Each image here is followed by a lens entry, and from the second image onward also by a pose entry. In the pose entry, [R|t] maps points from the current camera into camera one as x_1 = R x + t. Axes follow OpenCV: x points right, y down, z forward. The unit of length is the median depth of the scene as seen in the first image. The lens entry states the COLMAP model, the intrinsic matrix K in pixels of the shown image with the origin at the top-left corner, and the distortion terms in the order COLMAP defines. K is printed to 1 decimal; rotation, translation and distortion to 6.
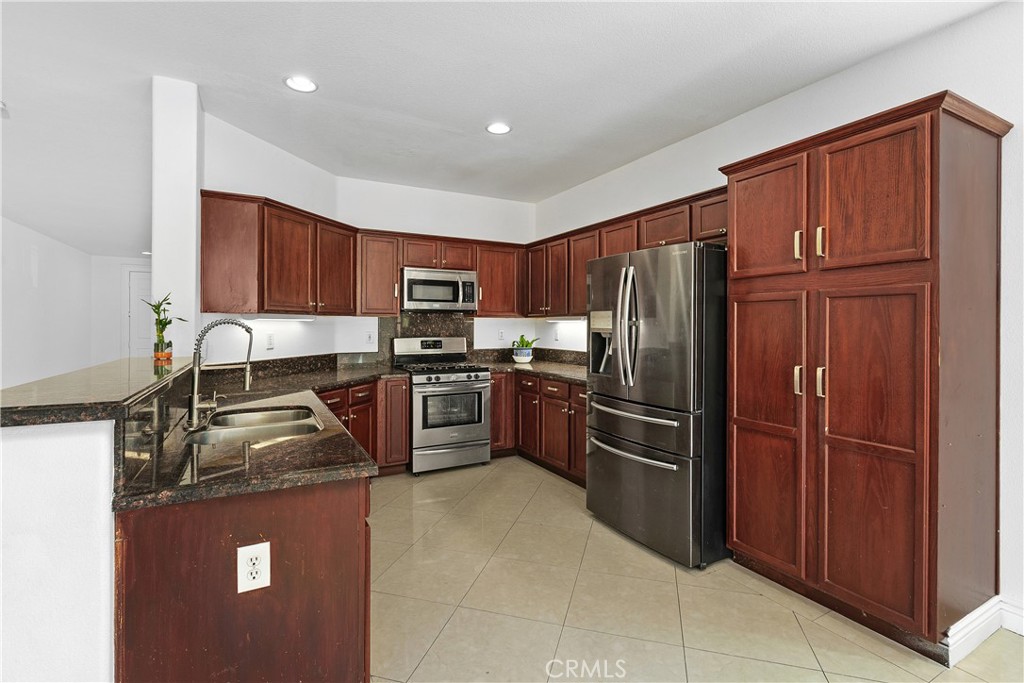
lens RADIAL K [[474.4, 0, 507.6], [0, 474.4, 328.2], [0, 0, 1]] dist [0.005217, -0.002235]
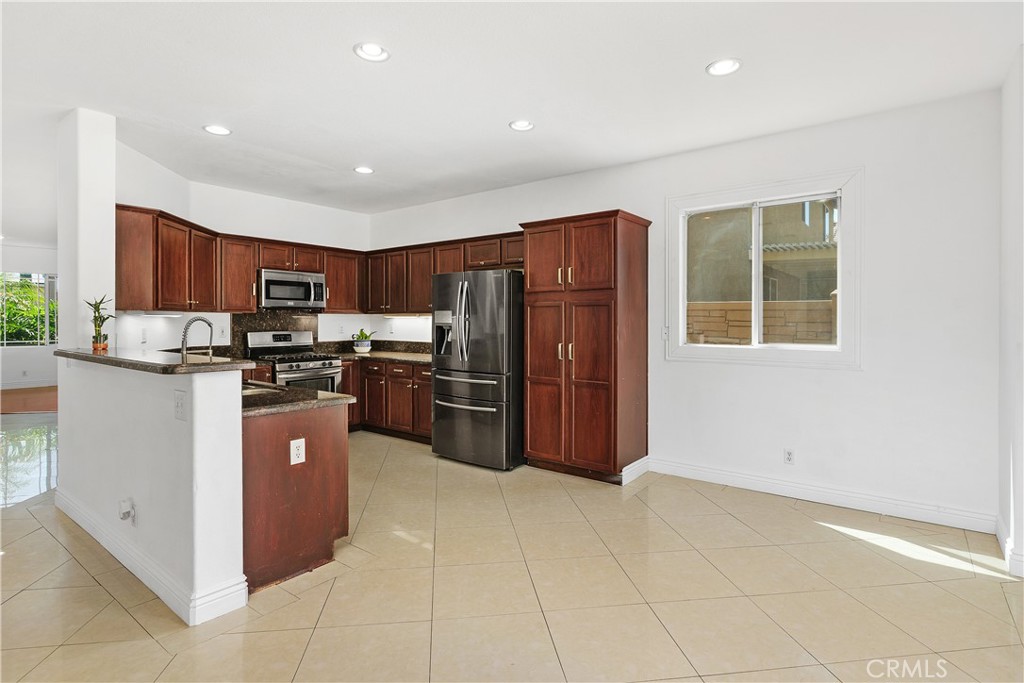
lens RADIAL K [[524.6, 0, 503.9], [0, 524.6, 326.4], [0, 0, 1]] dist [0.006113, -0.000814]
pose [[0.918161, -0.005765, 0.396166, -0.253394], [0.003247, 0.999970, 0.007026, 0.000544], [-0.396194, -0.005165, 0.918152, -0.505186]]
